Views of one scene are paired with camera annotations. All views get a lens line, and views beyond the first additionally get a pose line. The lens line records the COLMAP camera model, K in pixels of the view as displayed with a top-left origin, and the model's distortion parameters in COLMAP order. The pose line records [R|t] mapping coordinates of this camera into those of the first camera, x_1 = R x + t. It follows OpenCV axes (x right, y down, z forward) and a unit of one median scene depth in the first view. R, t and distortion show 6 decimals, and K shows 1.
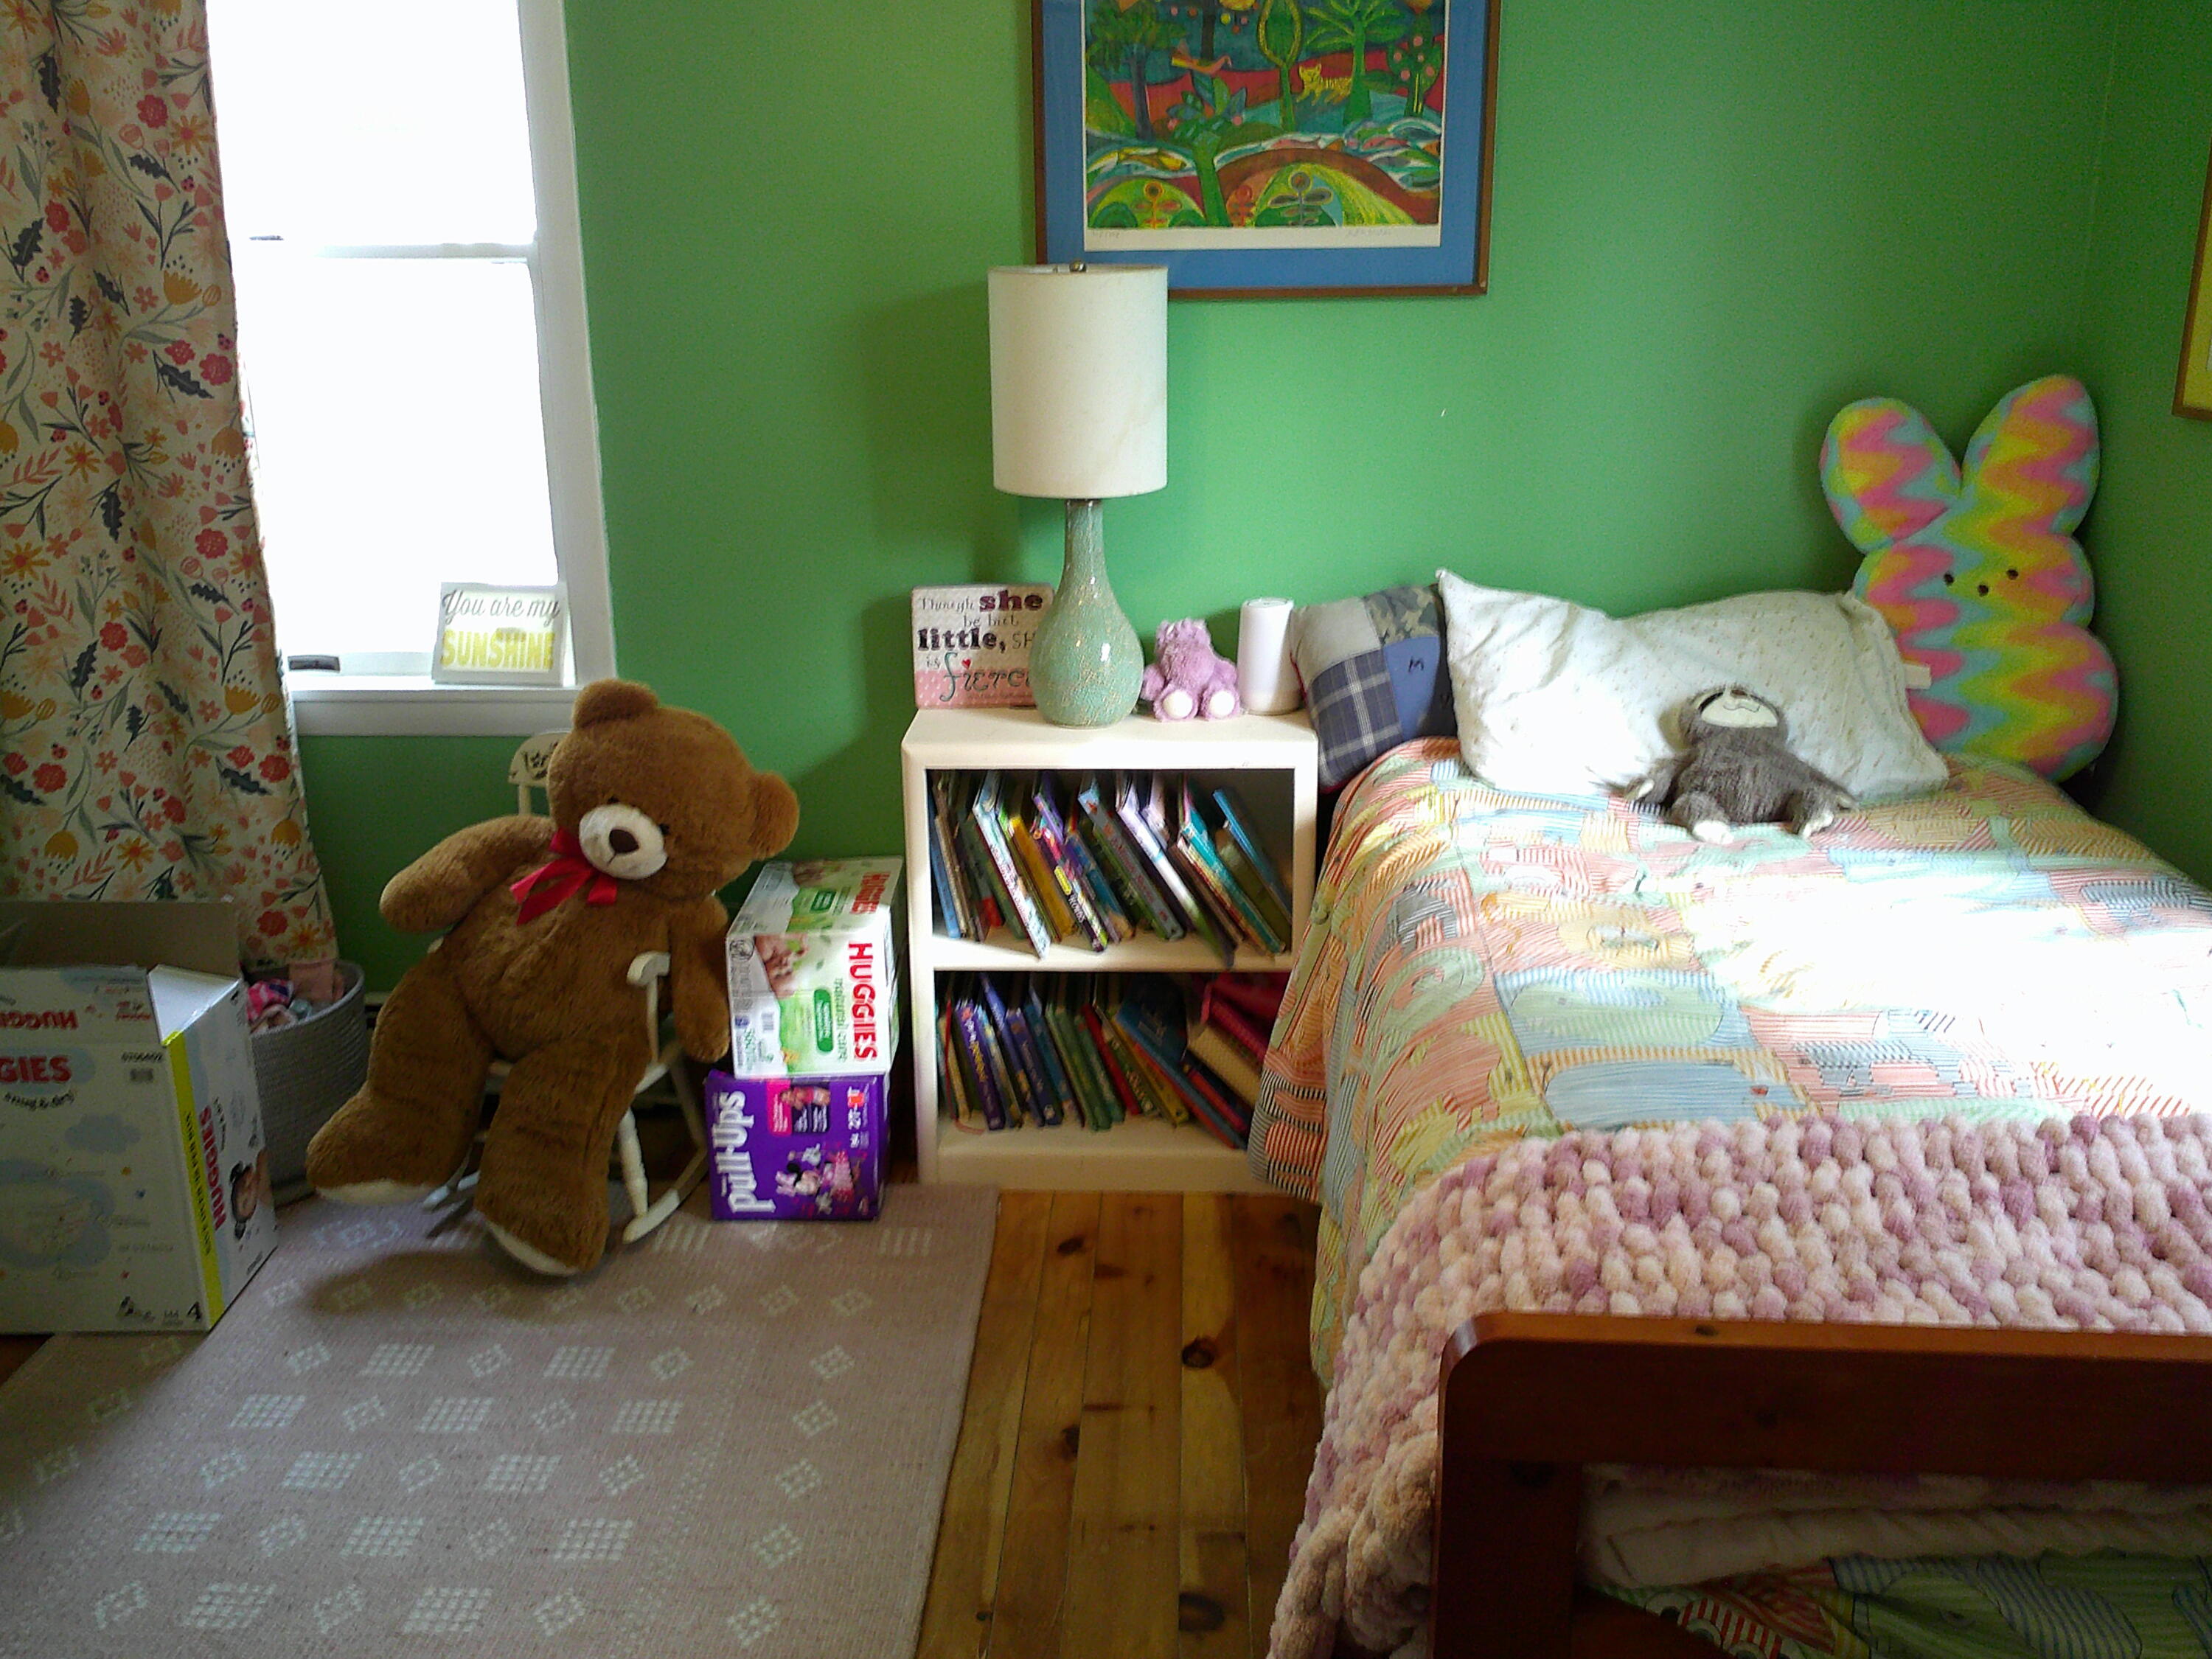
lens RADIAL K [[1898.3, 0, 1112.0], [0, 1898.3, 801.7], [0, 0, 1]] dist [0.250099, -0.800471]
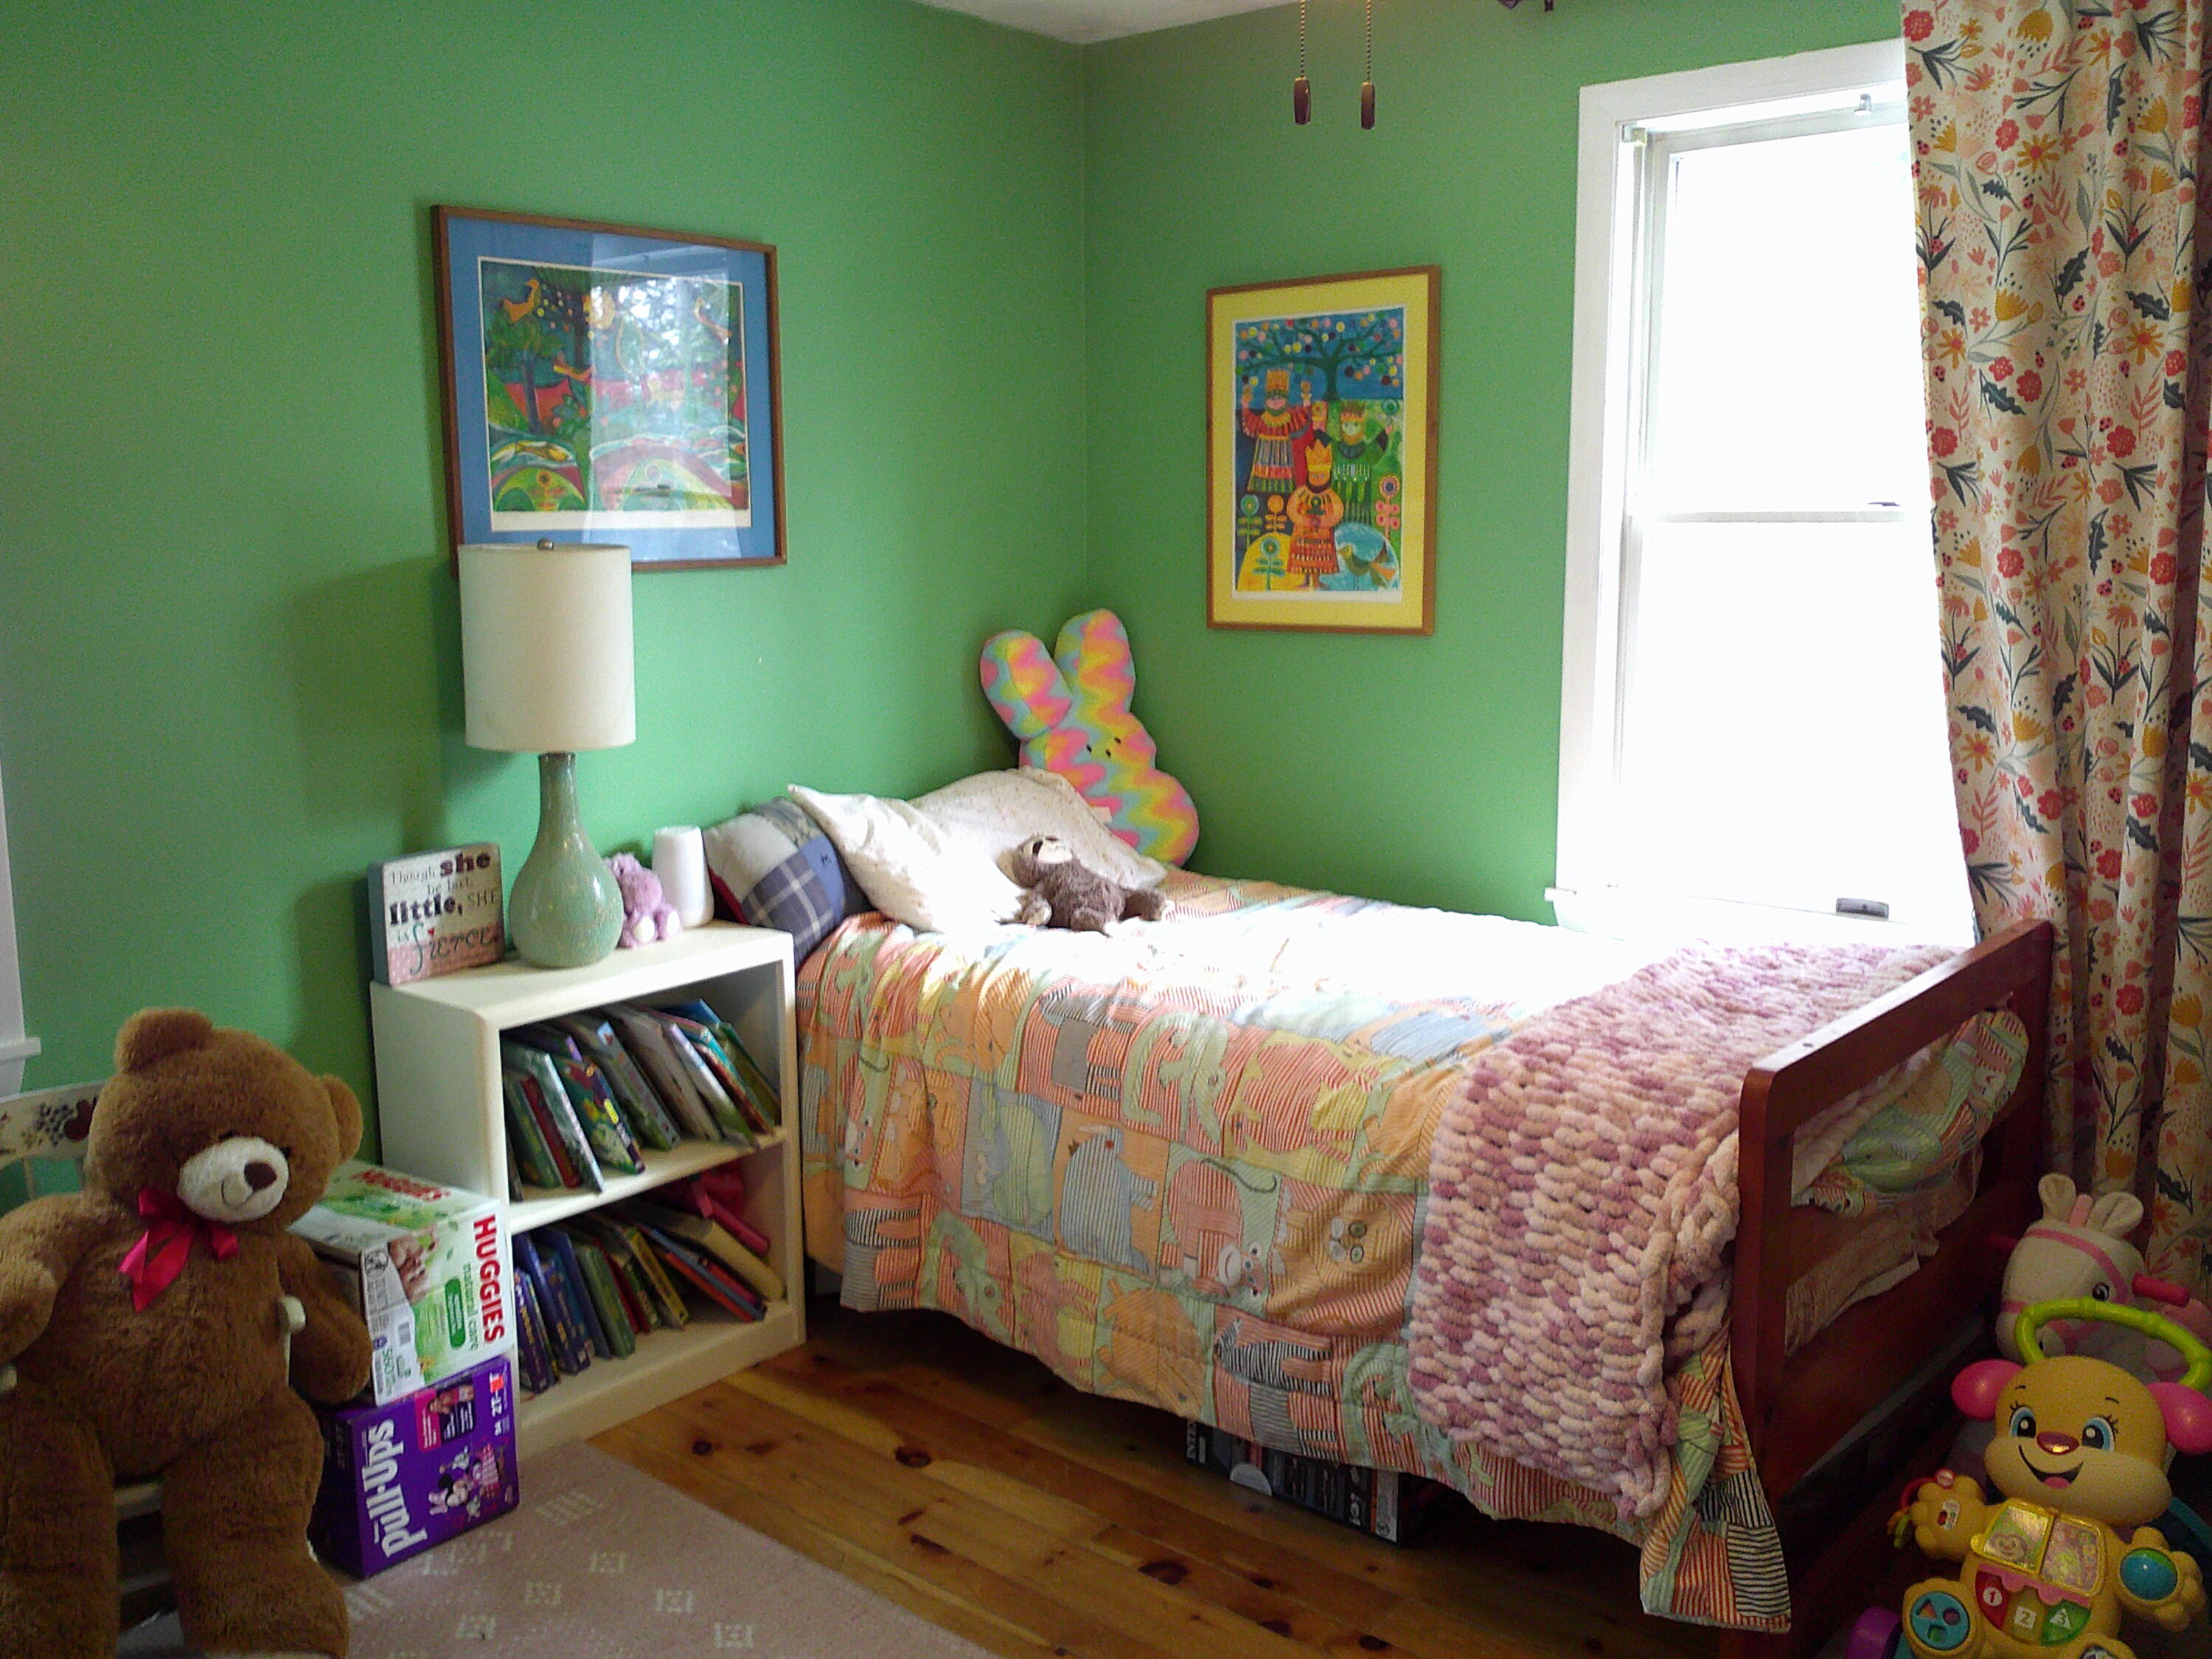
lens RADIAL K [[1907.5, 0, 1083.5], [0, 1907.5, 820.1], [0, 0, 1]] dist [0.037480, -0.075194]
pose [[0.616855, -0.125387, 0.777025, -0.664391], [0.230095, 0.972829, -0.025681, -0.027551], [-0.752692, 0.194632, 0.628946, 0.117959]]
